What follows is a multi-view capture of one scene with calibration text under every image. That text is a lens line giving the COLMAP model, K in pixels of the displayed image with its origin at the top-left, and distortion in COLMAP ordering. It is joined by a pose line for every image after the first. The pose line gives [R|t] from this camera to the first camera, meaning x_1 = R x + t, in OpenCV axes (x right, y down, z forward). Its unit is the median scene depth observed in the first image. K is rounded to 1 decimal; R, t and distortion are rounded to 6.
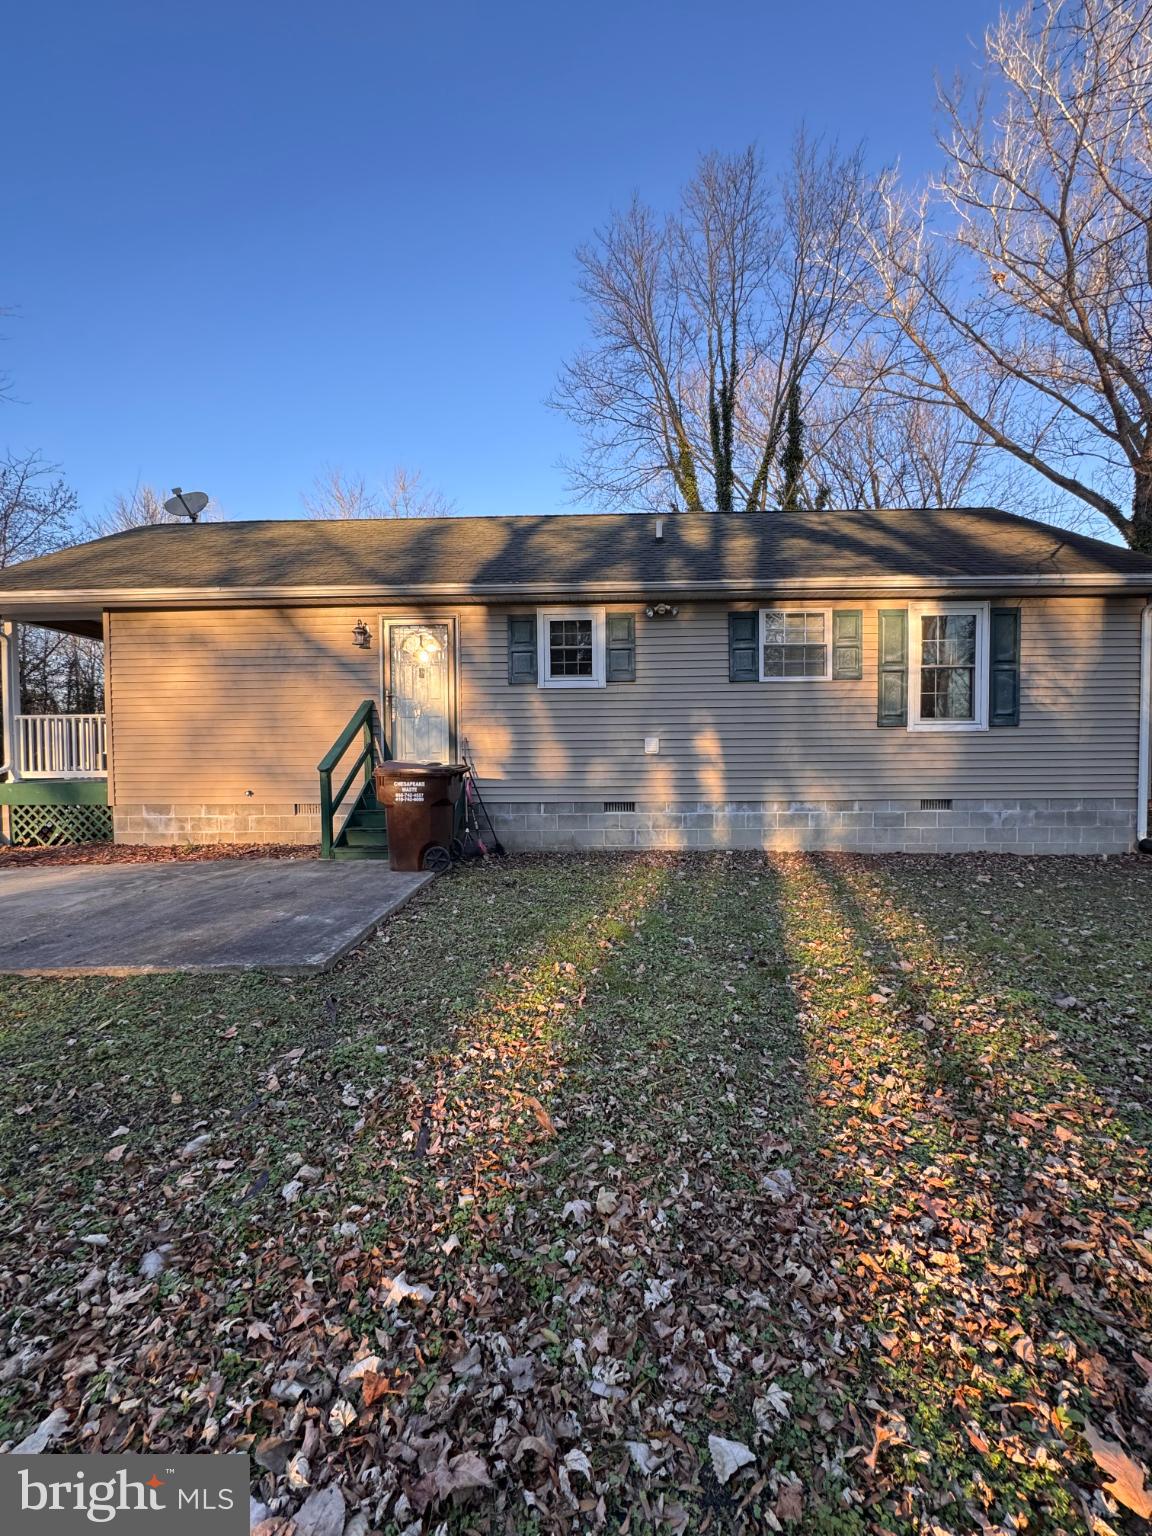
lens RADIAL K [[609.5, 0, 574.0], [0, 609.5, 774.6], [0, 0, 1]] dist [0.000066, 0.000315]
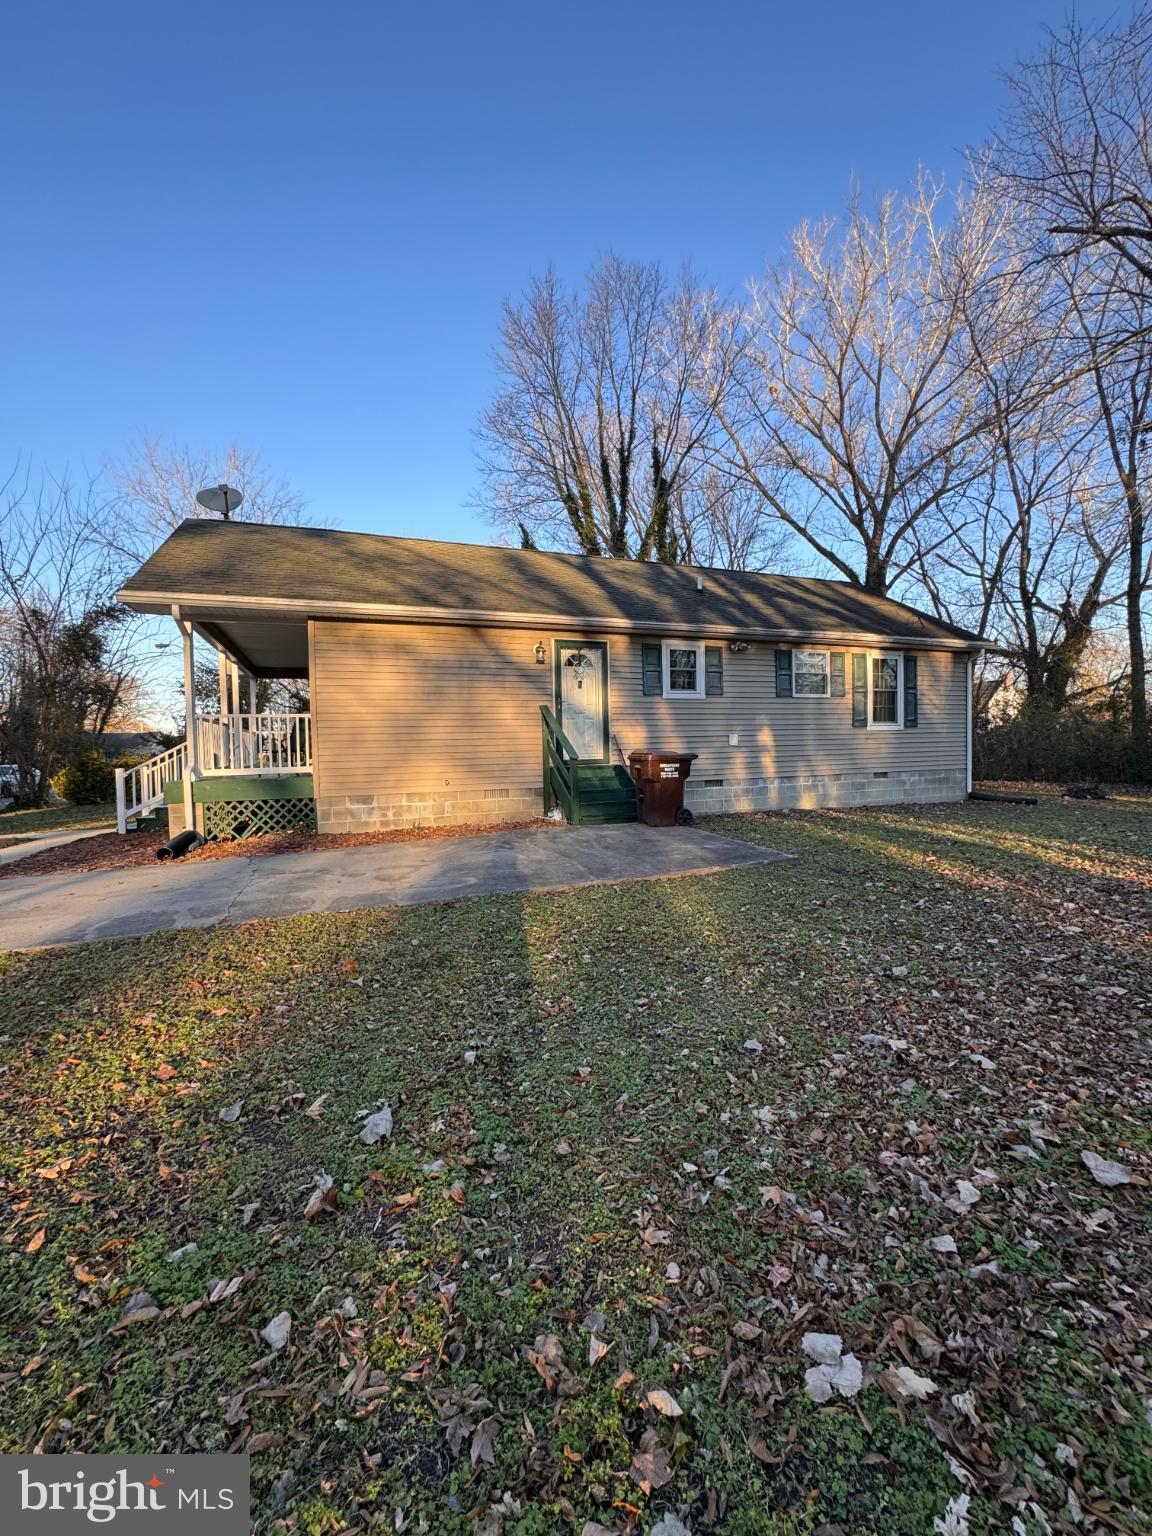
lens RADIAL K [[609.5, 0, 580.2], [0, 609.5, 773.0], [0, 0, 1]] dist [0.000066, 0.000315]
pose [[0.923821, -0.026747, 0.381889, -0.756982], [0.029441, 0.999566, -0.001212, 0.021584], [-0.381691, 0.012363, 0.924207, -0.187170]]
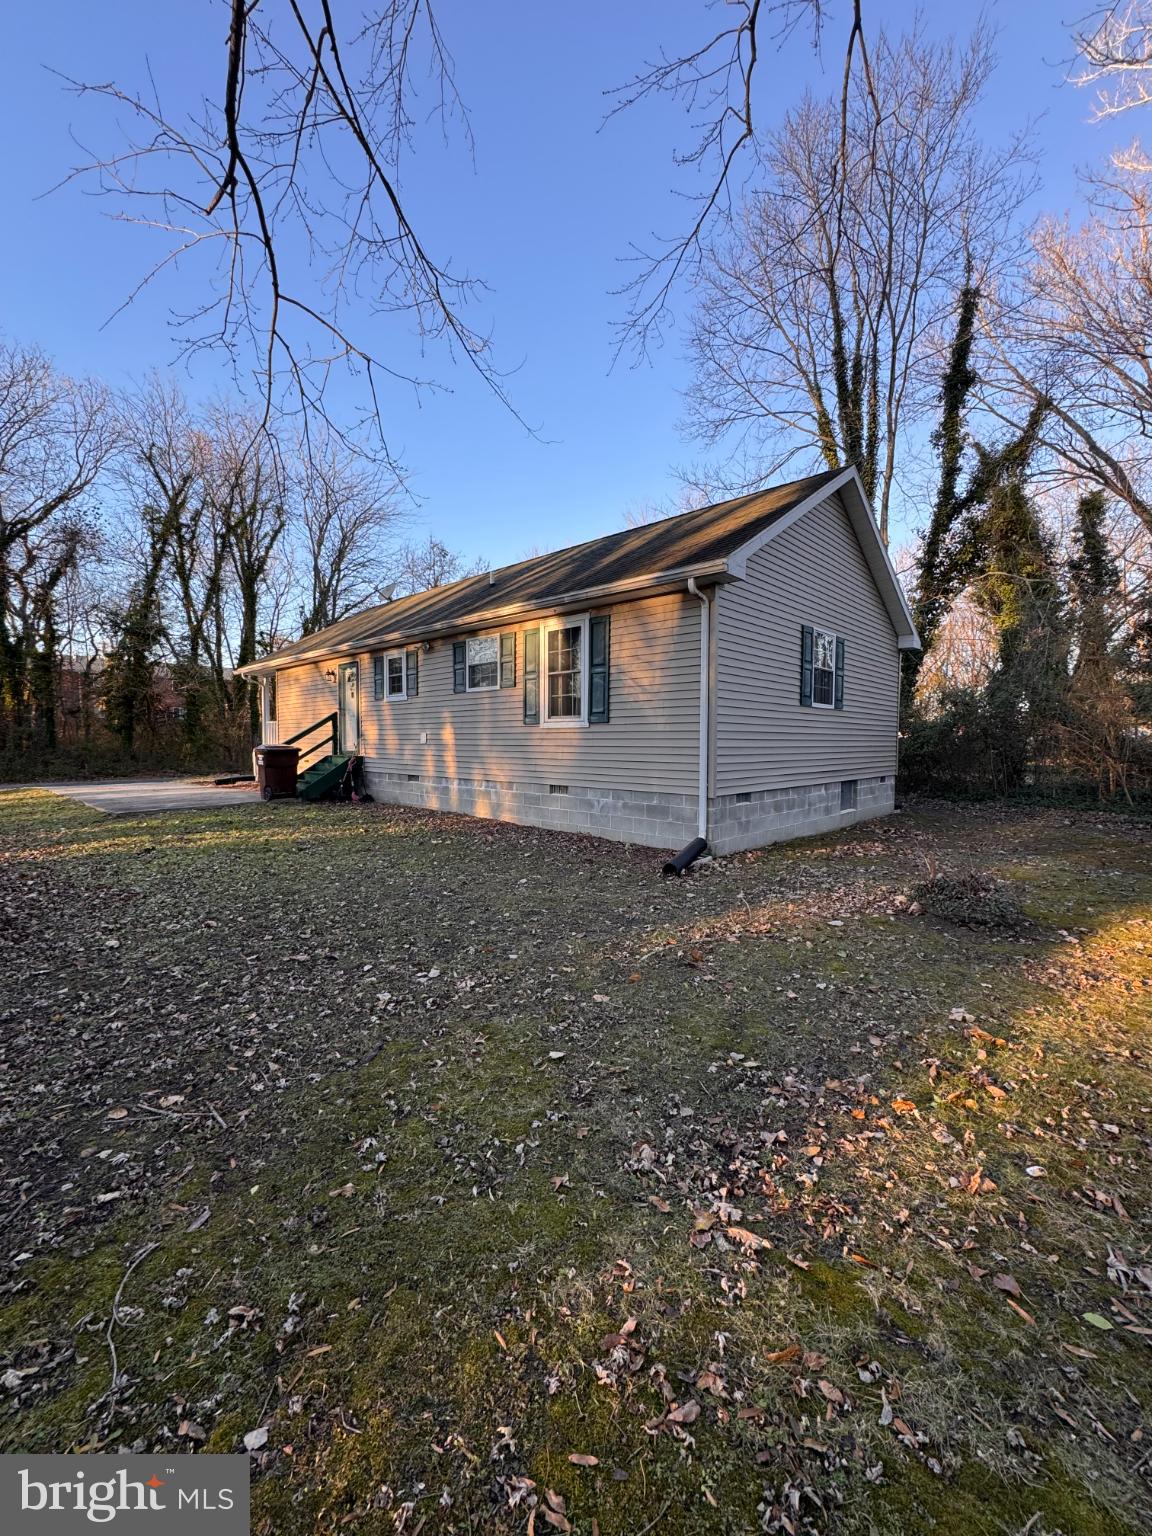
lens RADIAL K [[609.5, 0, 570.3], [0, 609.5, 759.1], [0, 0, 1]] dist [0.000066, 0.000315]
pose [[0.737842, 0.032456, -0.674193, 1.403400], [-0.031292, 0.999414, 0.013867, -0.026716], [0.674248, 0.010865, 0.738425, 0.143155]]
